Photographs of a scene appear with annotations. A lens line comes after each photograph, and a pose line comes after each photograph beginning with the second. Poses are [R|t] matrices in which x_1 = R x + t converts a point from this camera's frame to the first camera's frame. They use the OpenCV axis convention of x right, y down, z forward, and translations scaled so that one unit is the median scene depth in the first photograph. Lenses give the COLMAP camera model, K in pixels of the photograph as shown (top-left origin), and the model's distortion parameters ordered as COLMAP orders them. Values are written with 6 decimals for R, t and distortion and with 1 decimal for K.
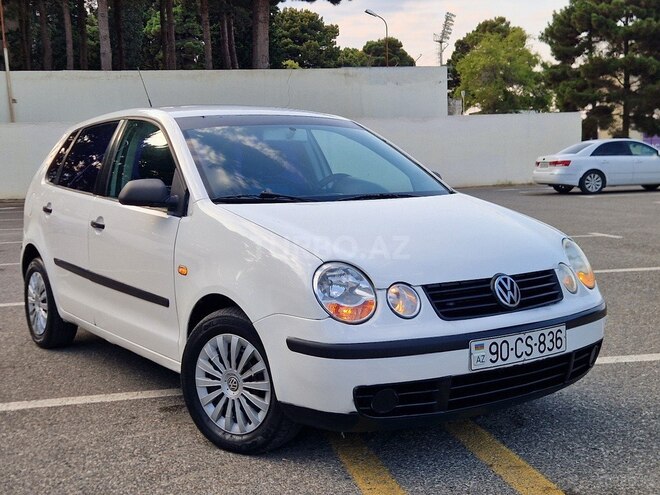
lens RADIAL K [[833.2, 0, 328.0], [0, 833.2, 254.4], [0, 0, 1]] dist [0.099700, -0.062419]
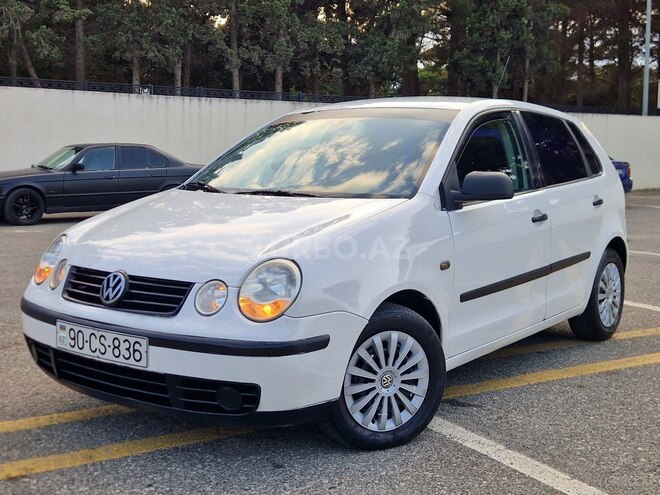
lens RADIAL K [[833.2, 0, 328.0], [0, 833.2, 254.4], [0, 0, 1]] dist [0.099700, -0.062419]
pose [[0.307941, 0.125885, -0.943040, 1.069289], [-0.127618, 0.987715, 0.090176, -0.103541], [0.942807, 0.092580, 0.320223, 0.791208]]
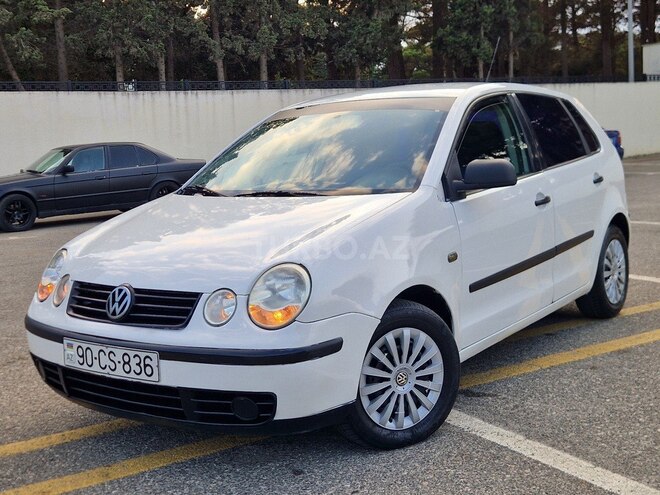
lens RADIAL K [[834.5, 0, 331.9], [0, 834.5, 248.4], [0, 0, 1]] dist [0.091796, -0.026829]
pose [[0.325896, 0.118015, -0.938011, 1.052533], [-0.068061, 0.992532, 0.101228, -0.118550], [0.942952, 0.030852, 0.331495, 0.781884]]
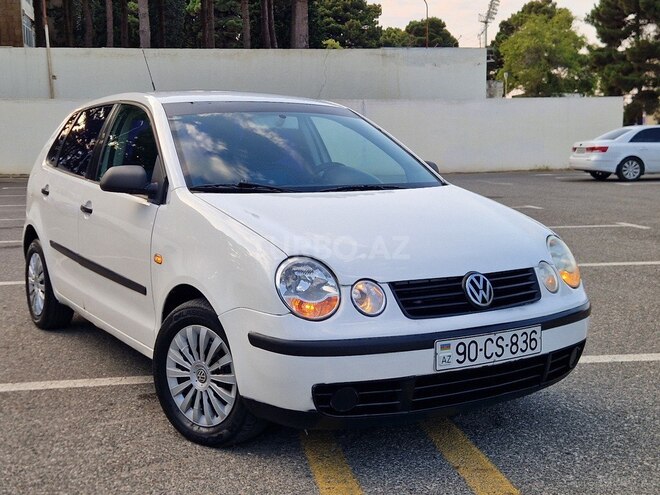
lens RADIAL K [[832.0, 0, 330.0], [0, 832.0, 247.5], [0, 0, 1]] dist [0.104796, -0.071211]
pose [[0.998678, 0.024590, -0.045133, 0.071505], [-0.023872, 0.999581, 0.016384, -0.015112], [0.045517, -0.015285, 0.998847, 0.017576]]
